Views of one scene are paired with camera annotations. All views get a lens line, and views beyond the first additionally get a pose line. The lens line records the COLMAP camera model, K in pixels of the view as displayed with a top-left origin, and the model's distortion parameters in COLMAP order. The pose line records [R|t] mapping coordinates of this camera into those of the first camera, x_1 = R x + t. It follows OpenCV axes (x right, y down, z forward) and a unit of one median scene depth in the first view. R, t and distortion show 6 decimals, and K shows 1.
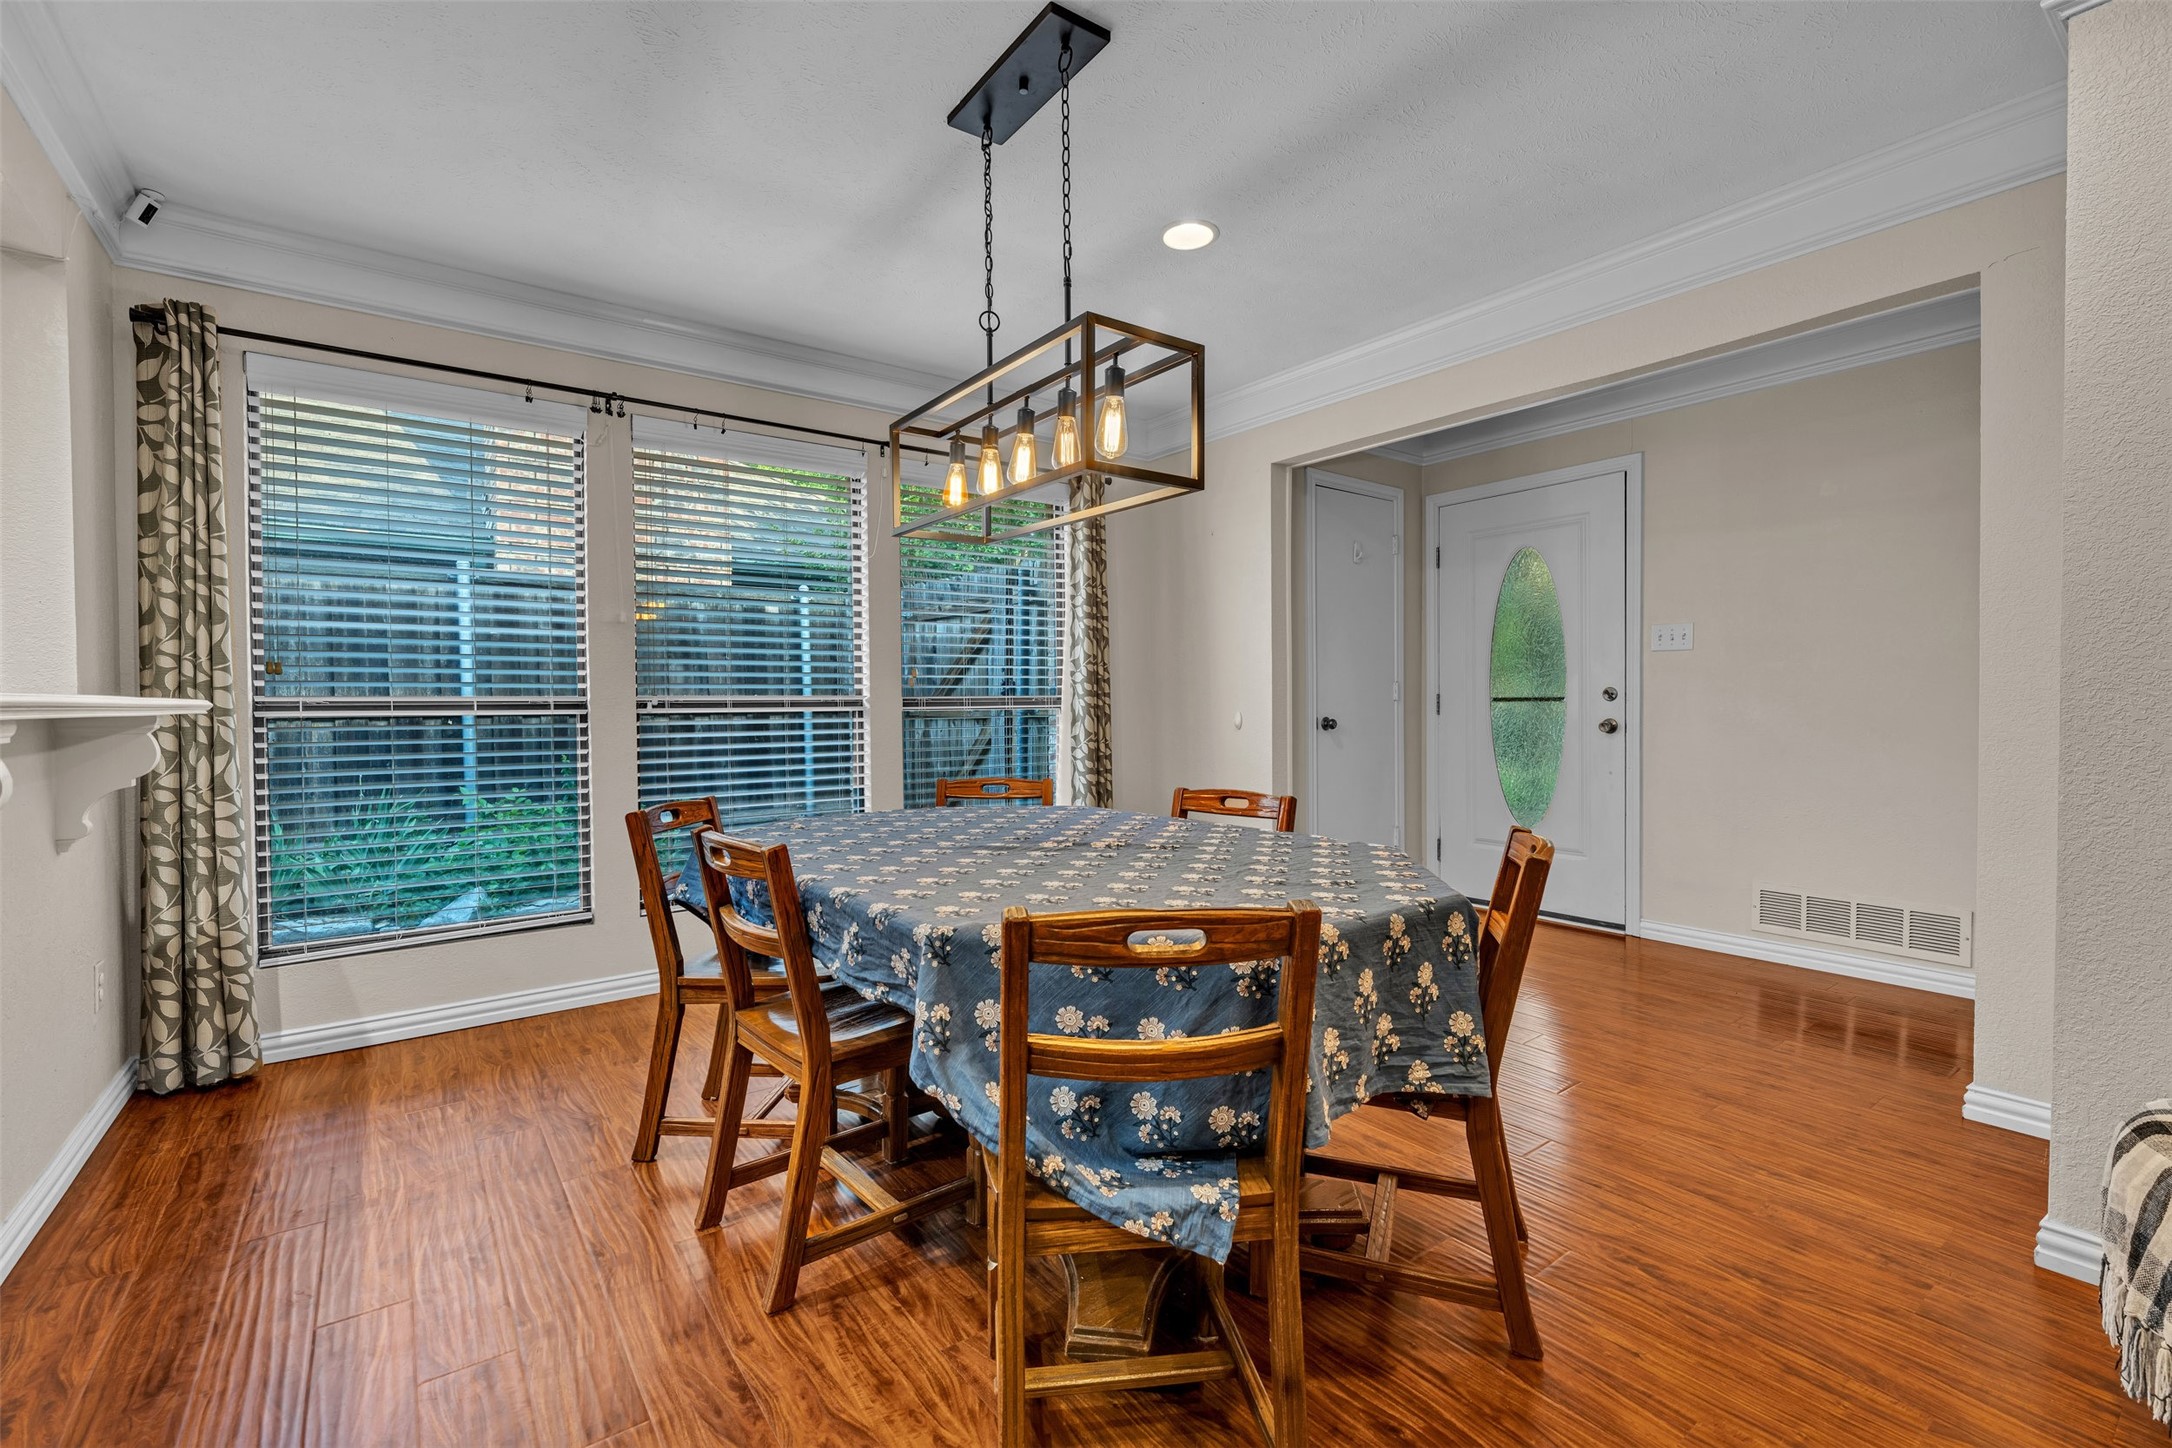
lens RADIAL K [[943.9, 0, 1087.3], [0, 943.9, 733.9], [0, 0, 1]] dist [0.002029, 0.000264]
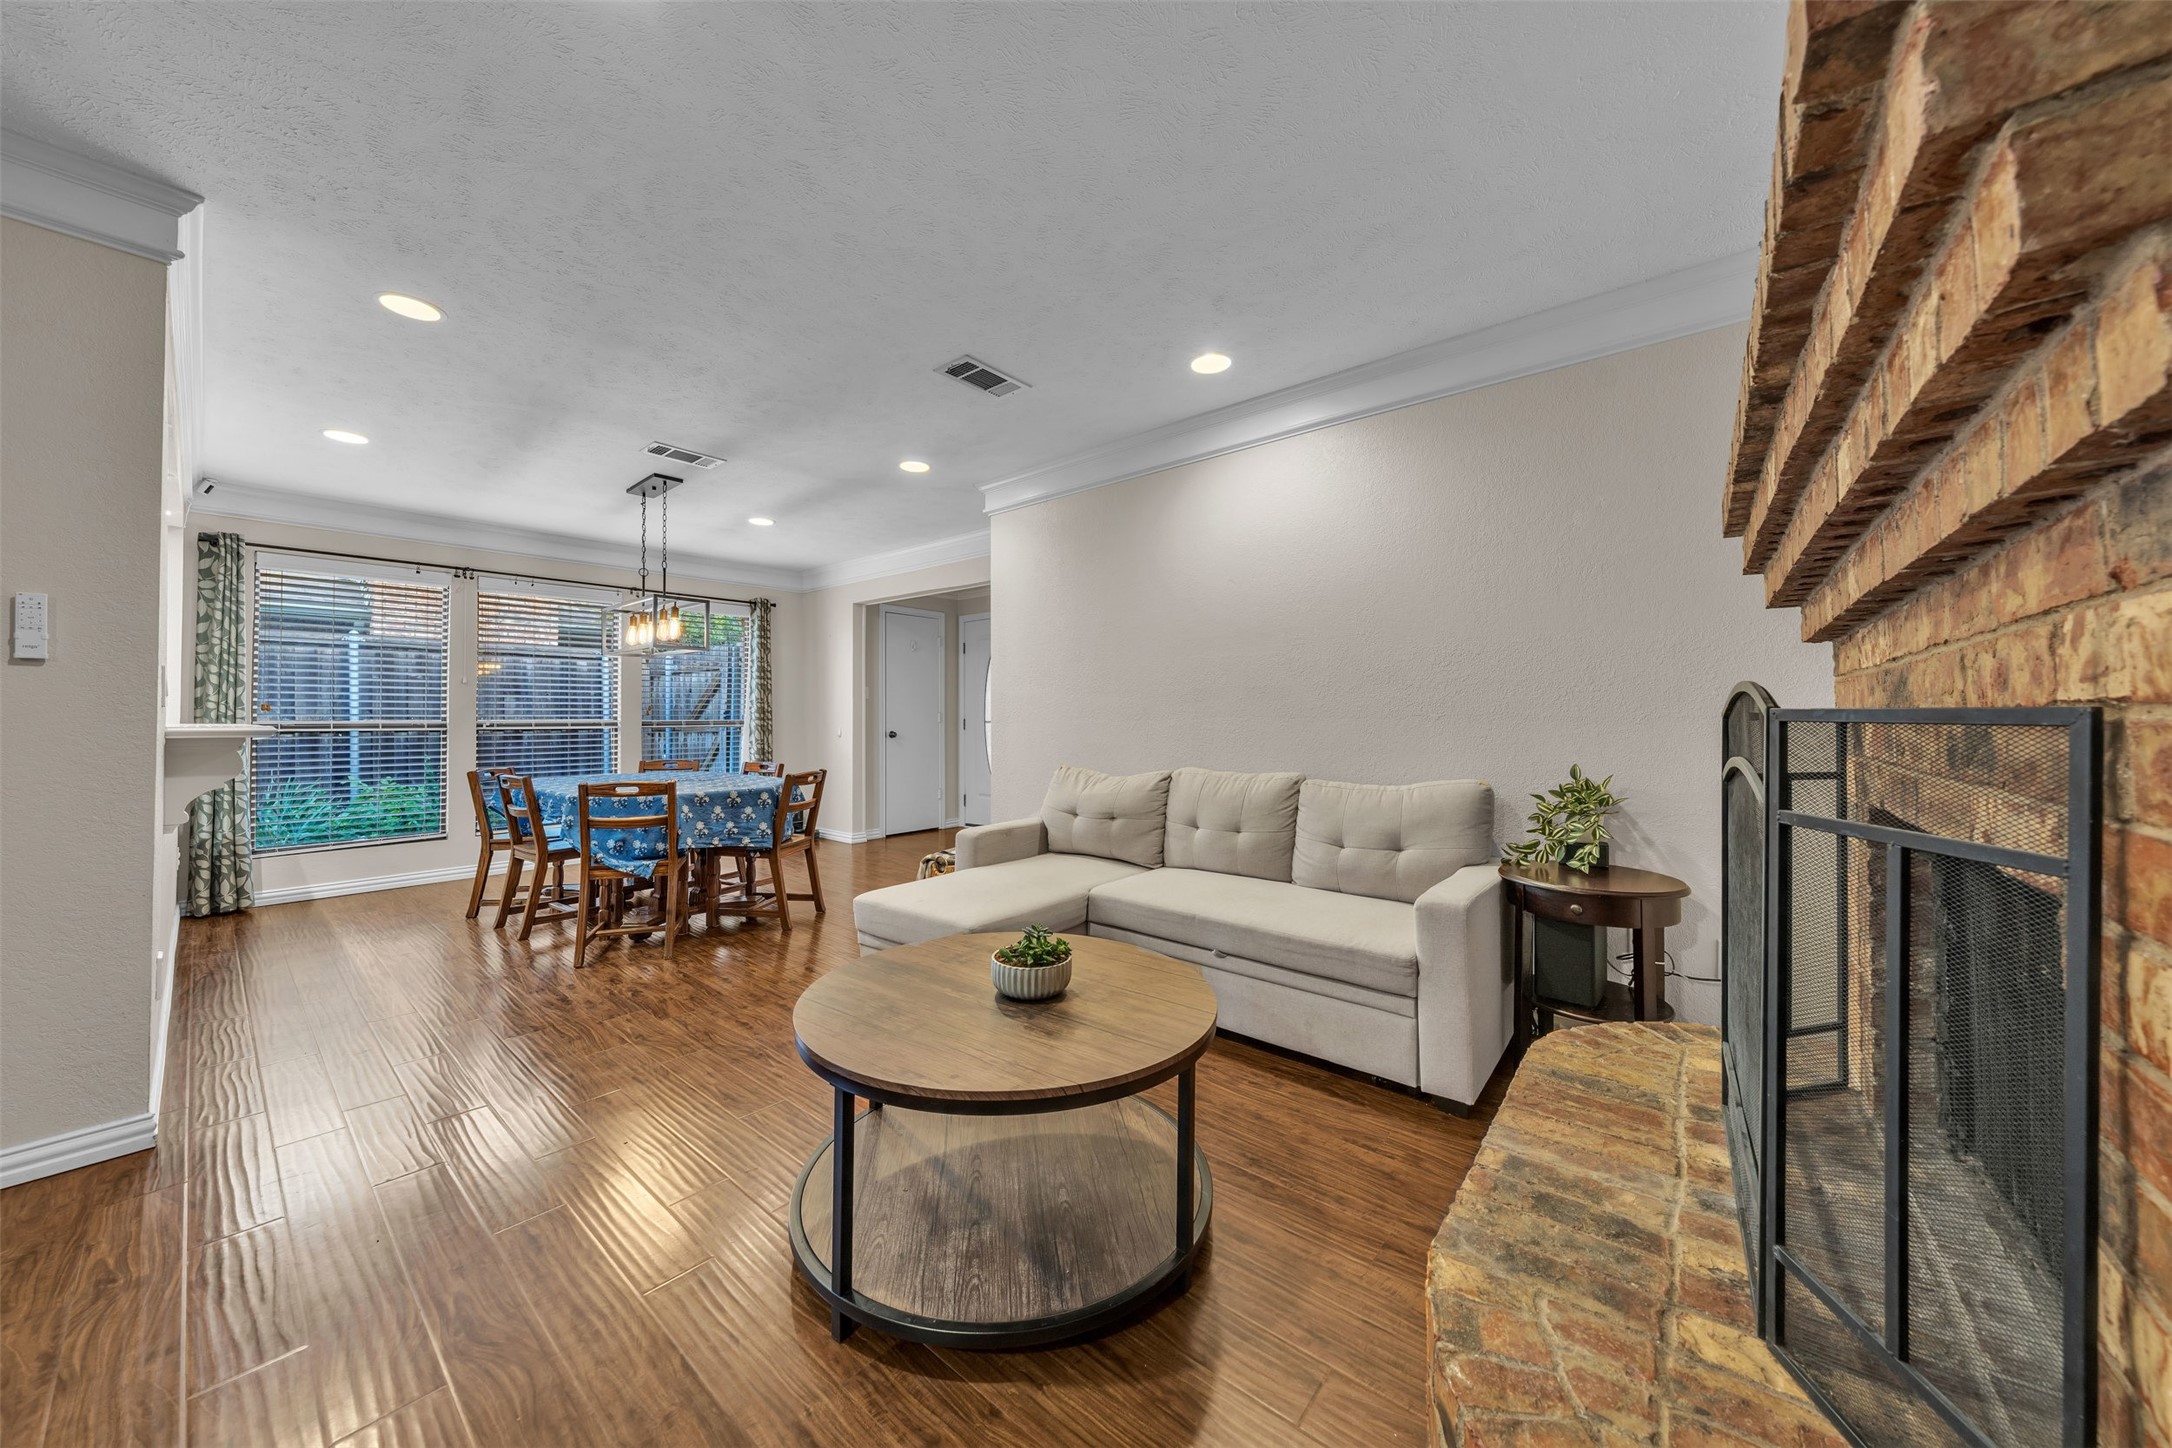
lens RADIAL K [[735.4, 0, 1086.4], [0, 735.4, 711.5], [0, 0, 1]] dist [-0.001936, -0.000154]
pose [[0.971751, 0.005815, 0.235938, 0.500958], [0.004198, 0.999112, -0.041915, 0.012421], [-0.235973, 0.041721, 0.970864, -0.994425]]
